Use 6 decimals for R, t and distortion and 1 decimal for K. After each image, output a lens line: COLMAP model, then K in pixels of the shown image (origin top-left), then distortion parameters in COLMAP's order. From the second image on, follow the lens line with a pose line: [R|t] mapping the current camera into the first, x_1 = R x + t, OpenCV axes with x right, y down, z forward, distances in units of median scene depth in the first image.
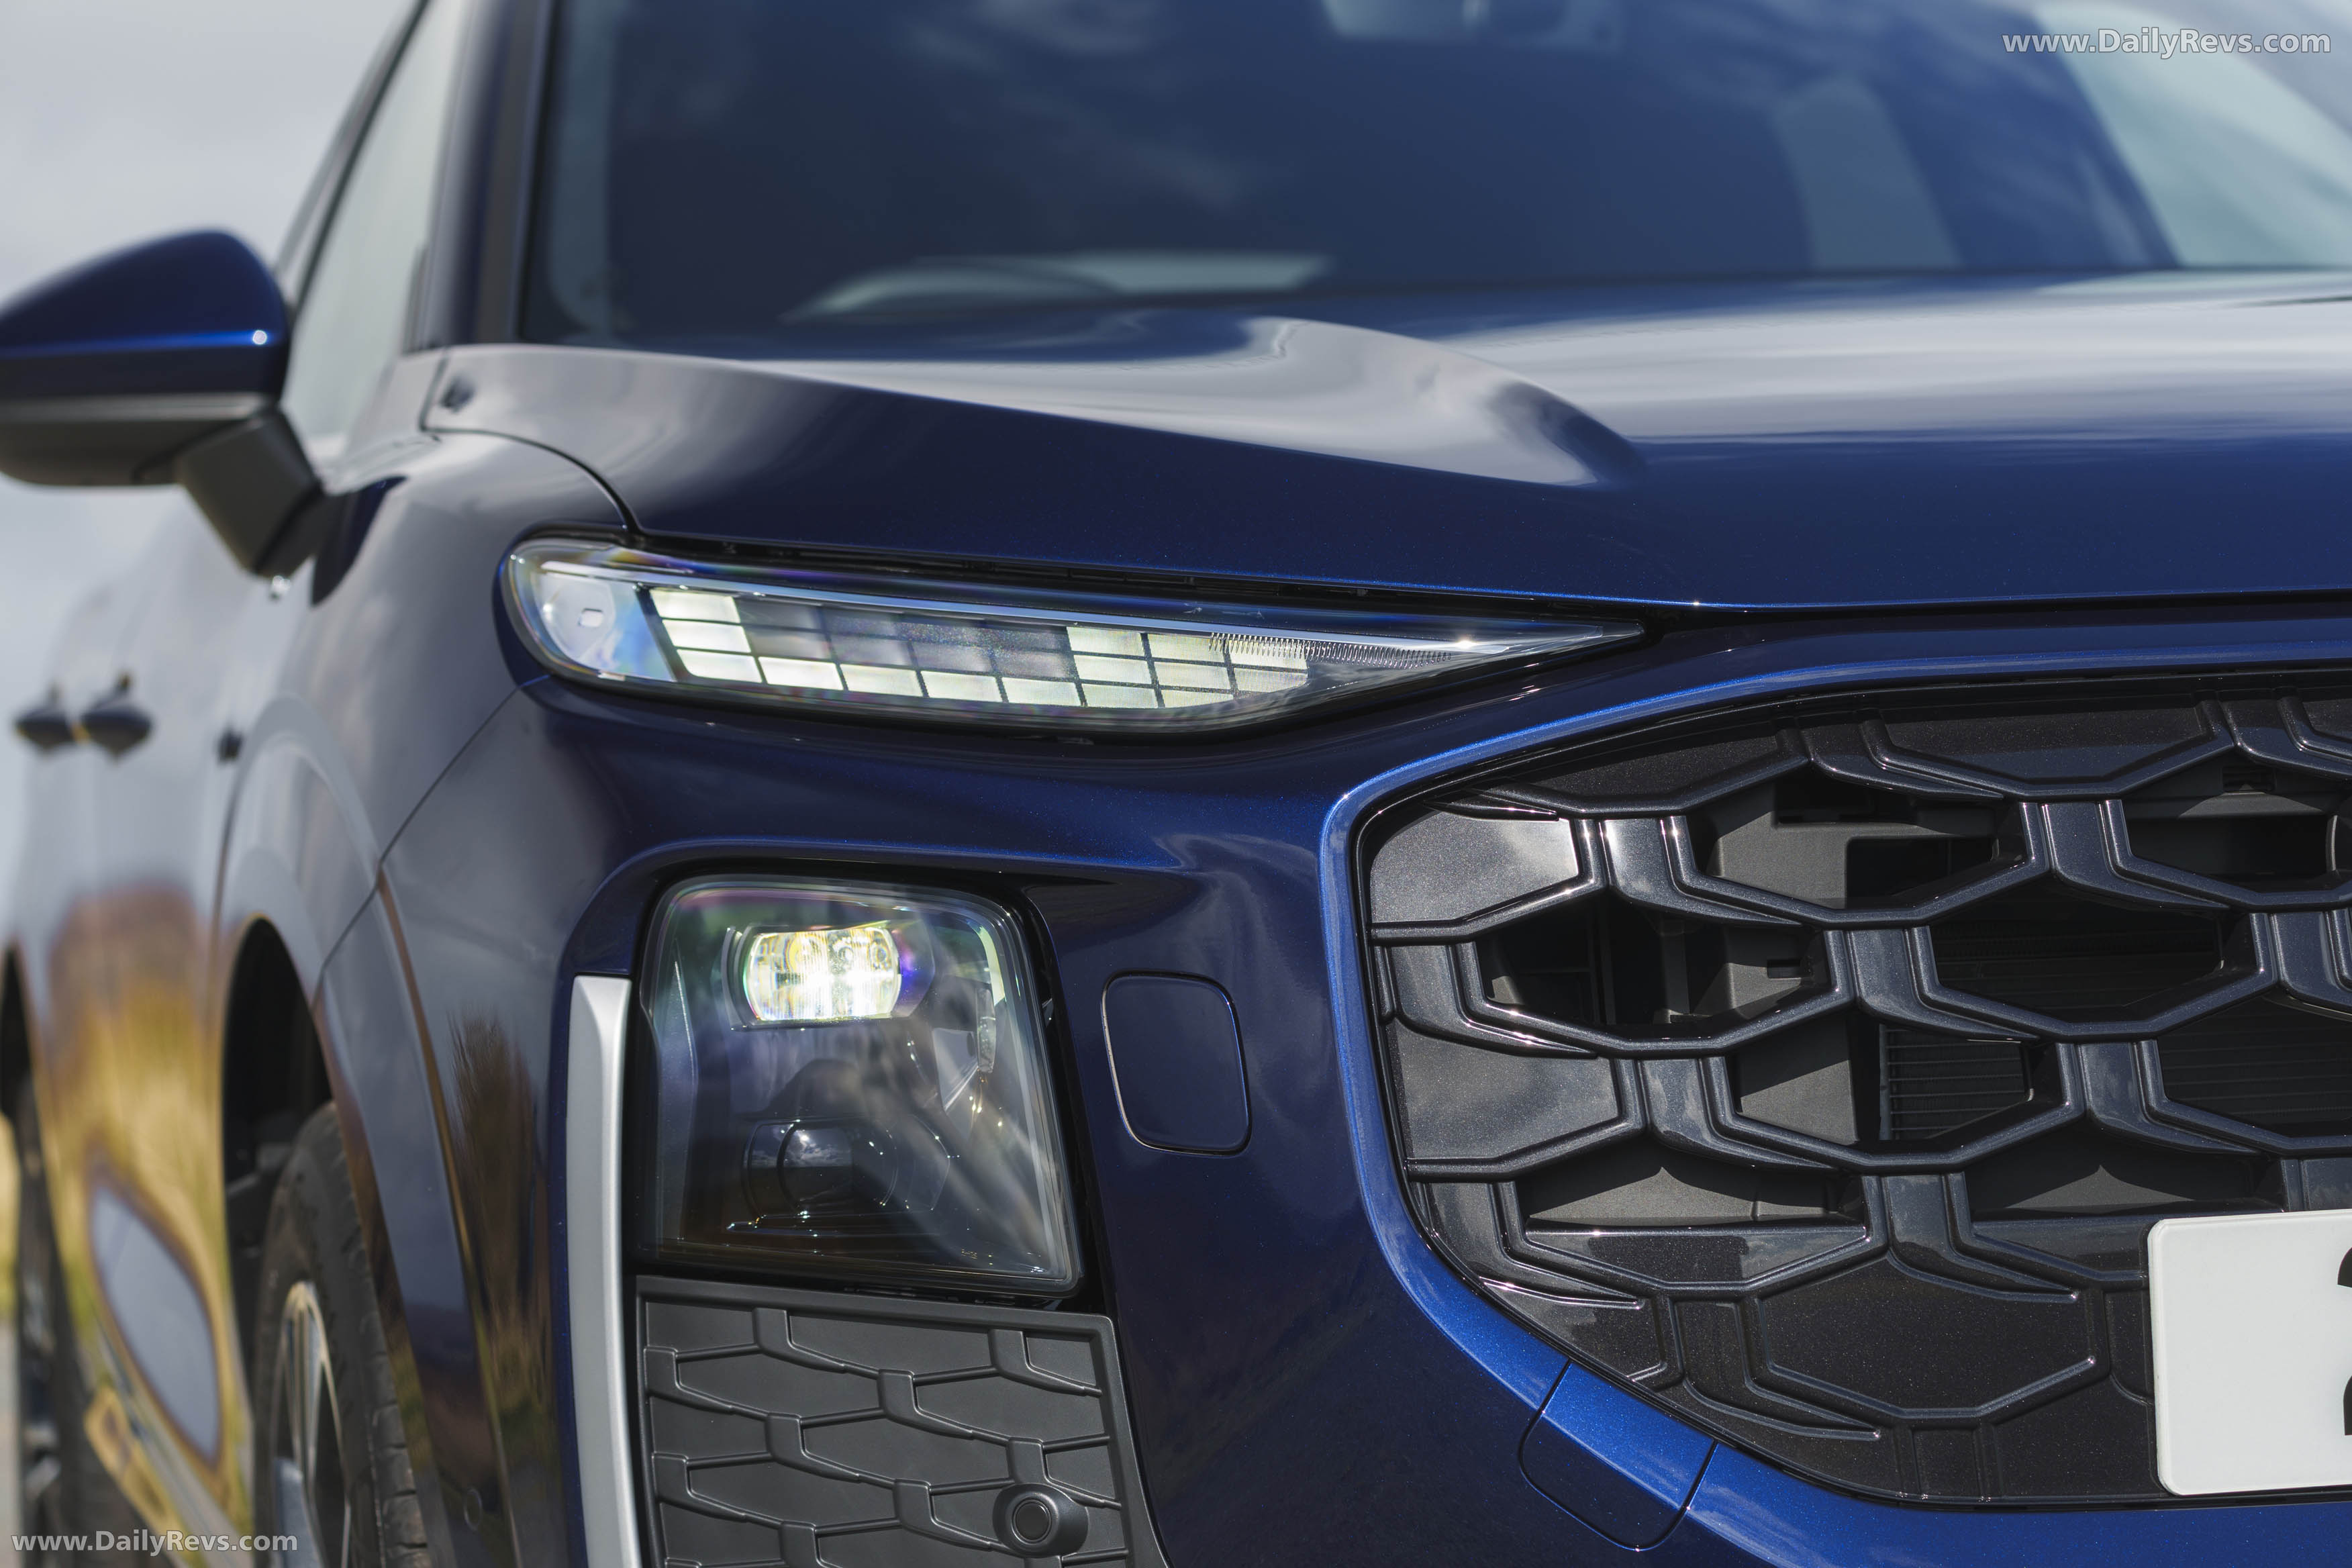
lens RADIAL K [[7016.0, 0, 1176.0], [0, 7016.0, 784.0], [0, 0, 1]] dist [-0.095397, 11.931158]
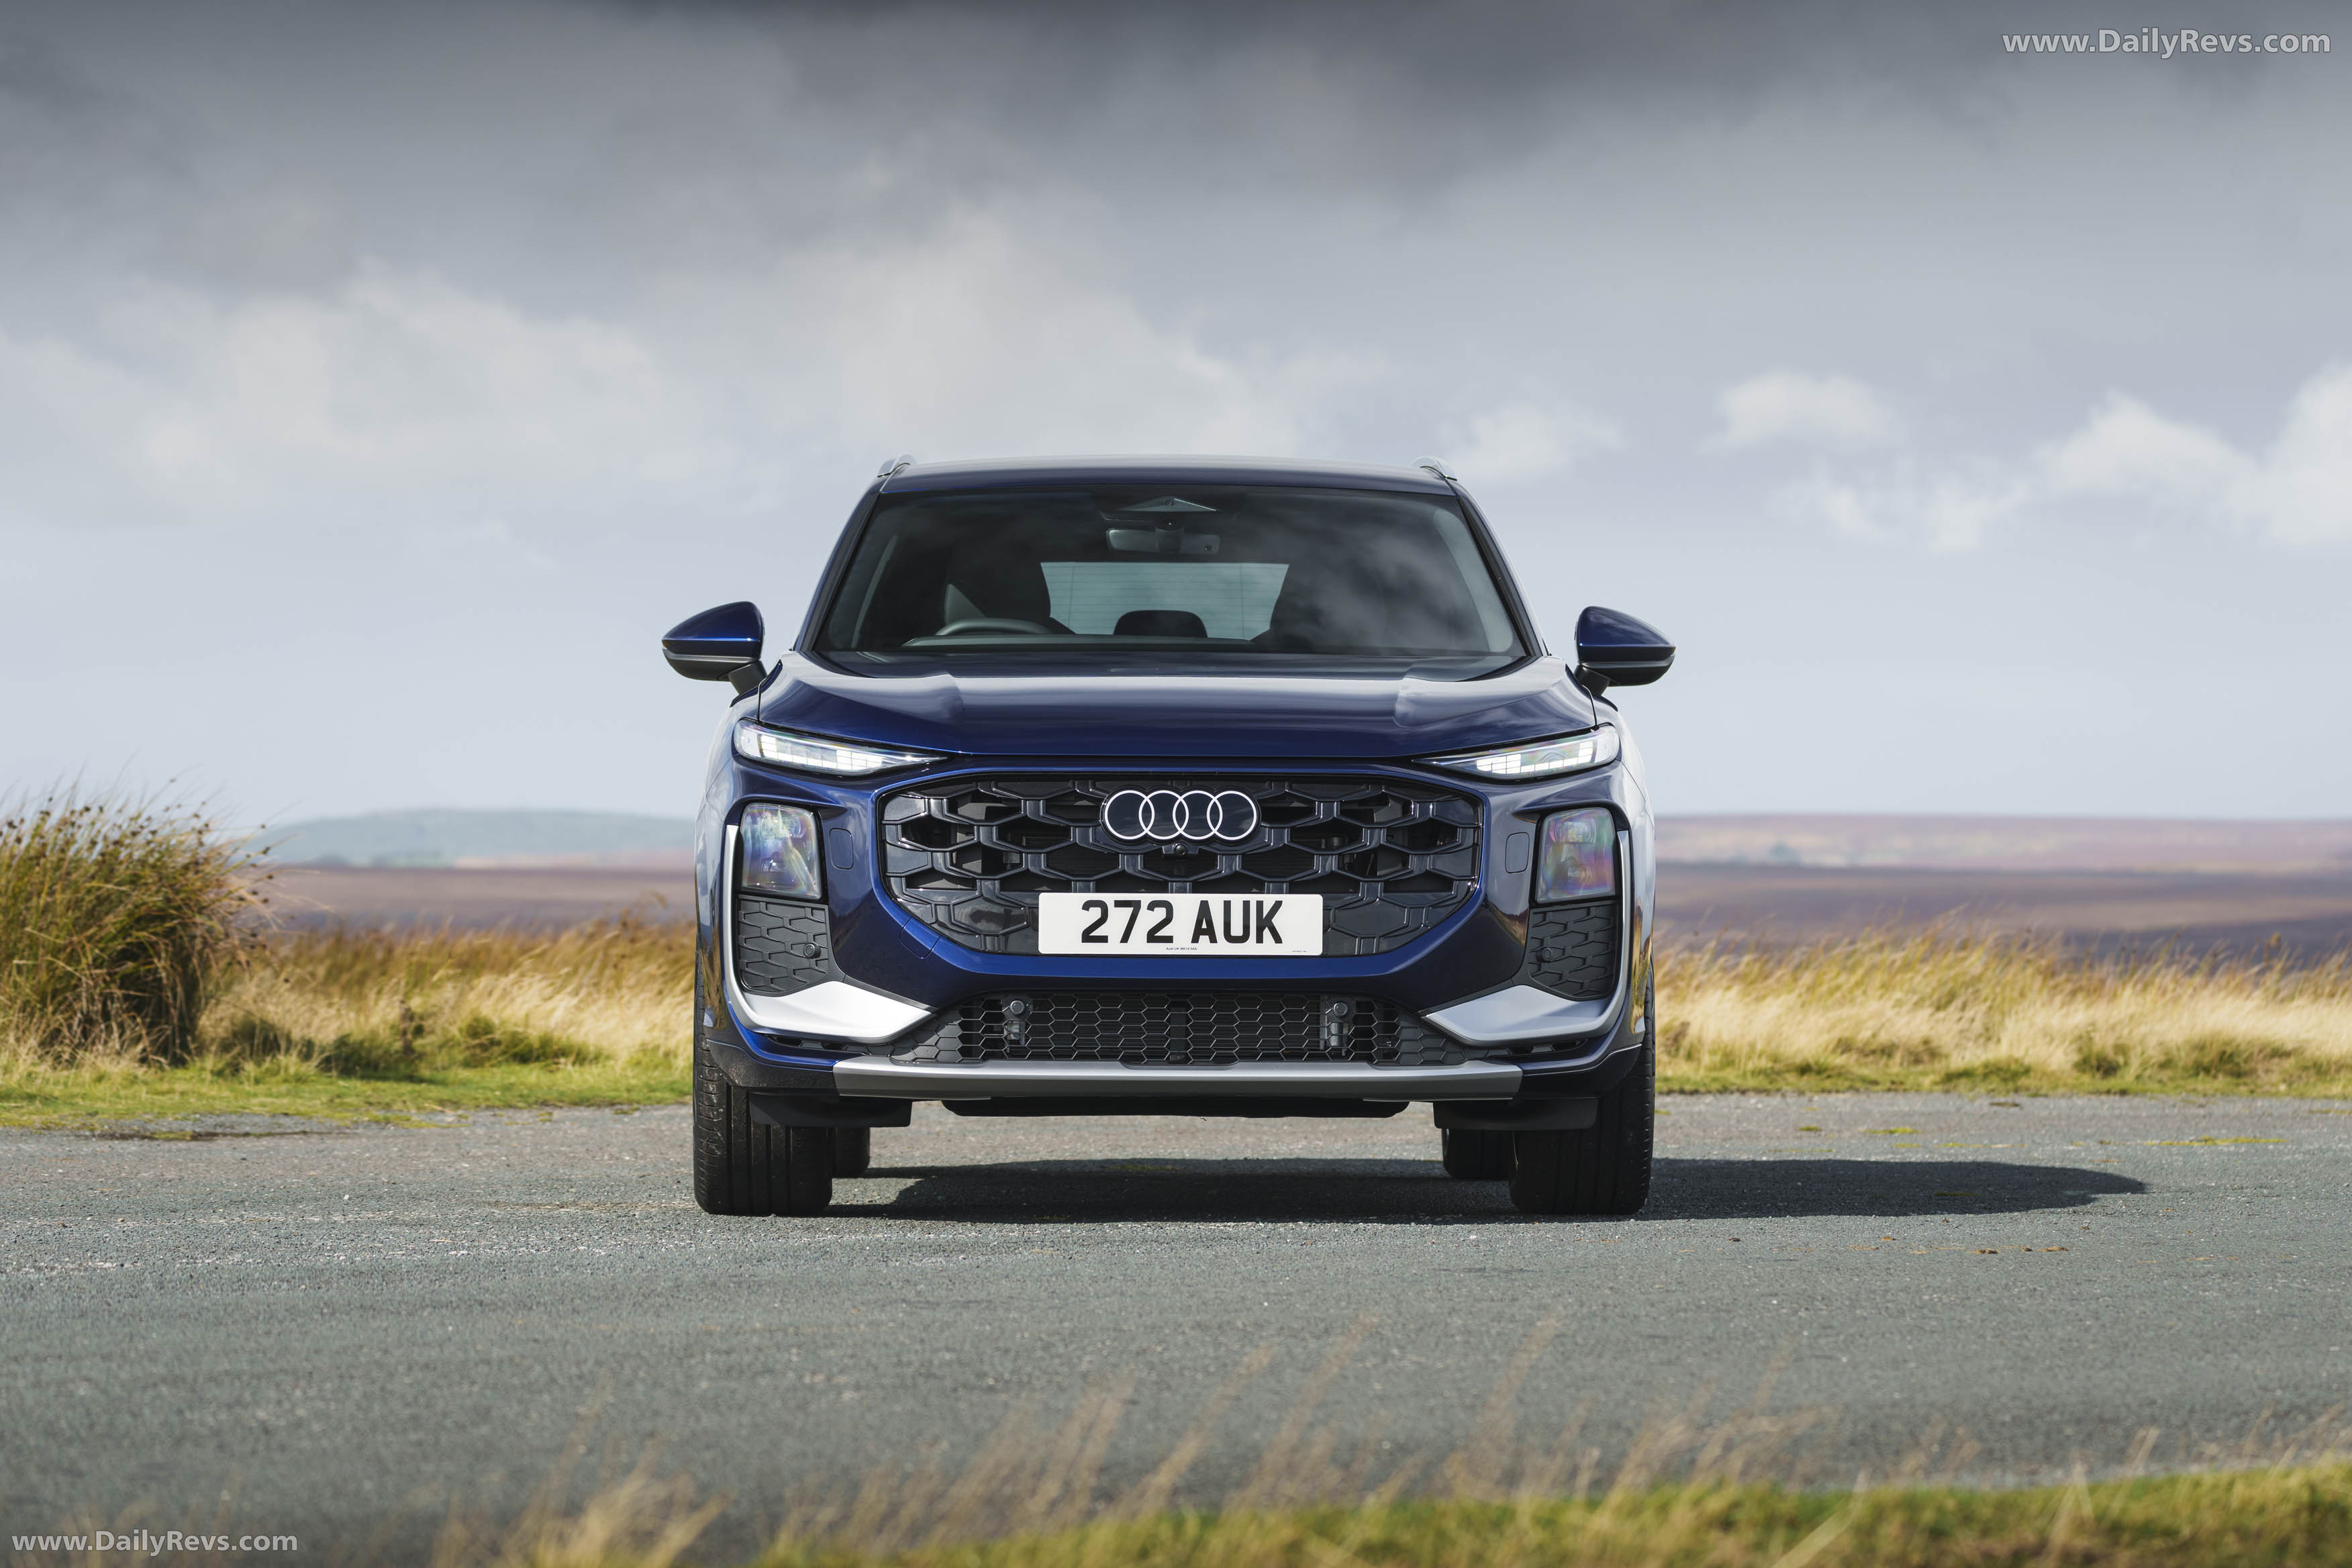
lens RADIAL K [[7300.5, 0, 1176.0], [0, 7300.5, 784.0], [0, 0, 1]] dist [0.064660, 0.119249]
pose [[0.977987, 0.045787, -0.203583, 1.168798], [-0.043567, 0.998932, 0.015375, -0.083770], [0.204069, -0.006167, 0.978937, -3.561178]]
